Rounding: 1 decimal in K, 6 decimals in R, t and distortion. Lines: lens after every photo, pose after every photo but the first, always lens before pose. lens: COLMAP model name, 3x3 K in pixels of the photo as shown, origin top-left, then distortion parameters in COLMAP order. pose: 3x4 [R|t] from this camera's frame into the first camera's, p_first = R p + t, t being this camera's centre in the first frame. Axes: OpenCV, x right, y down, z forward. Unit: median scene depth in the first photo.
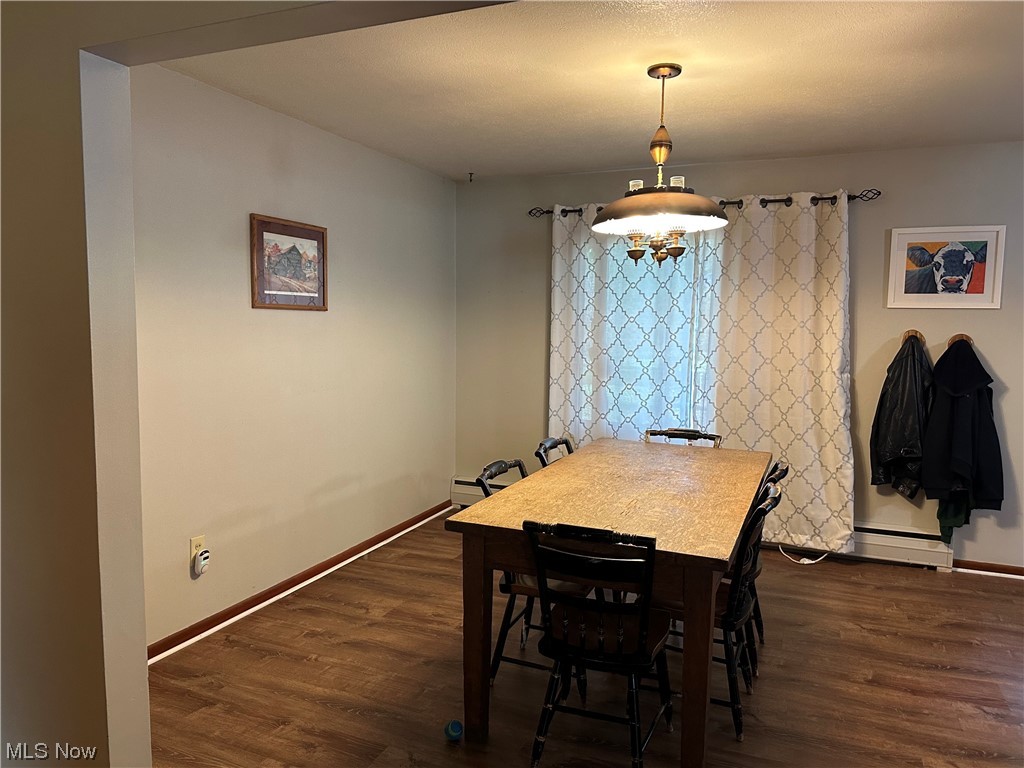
lens RADIAL K [[706.5, 0, 509.3], [0, 706.5, 388.0], [0, 0, 1]] dist [0.082410, -0.097898]
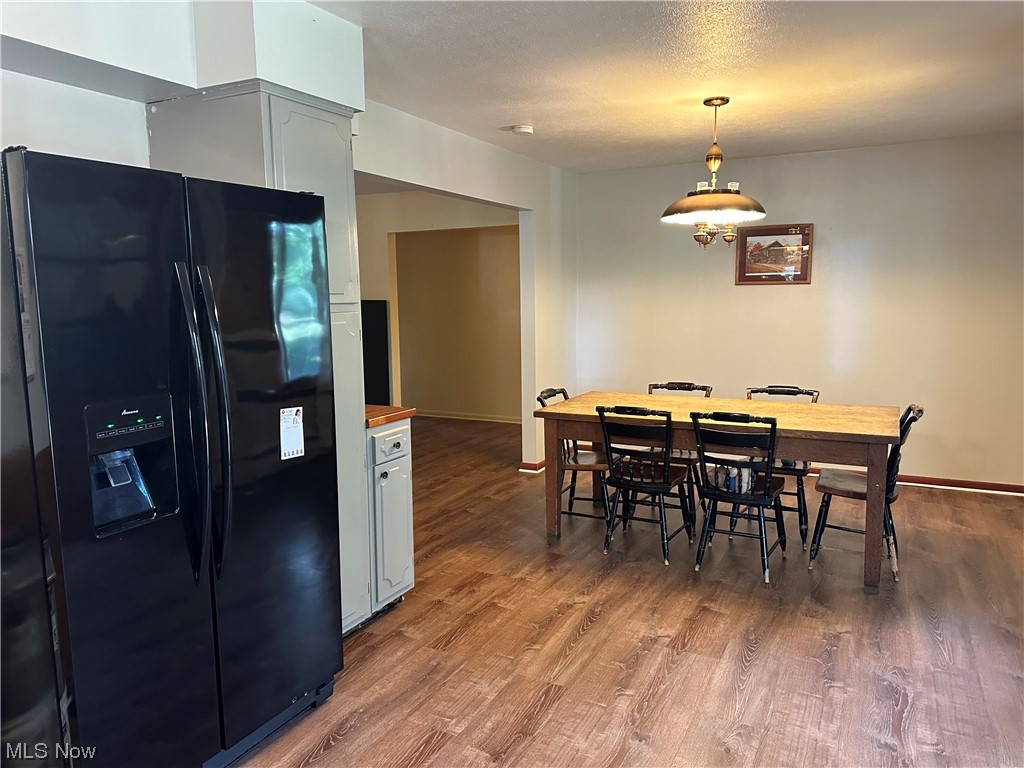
lens RADIAL K [[706.5, 0, 509.3], [0, 706.5, 388.0], [0, 0, 1]] dist [0.082410, -0.097898]
pose [[-0.073433, 0.117138, -0.990397, 1.427531], [-0.078763, 0.989295, 0.122847, -0.042560], [0.994185, 0.087028, -0.063420, 0.655750]]
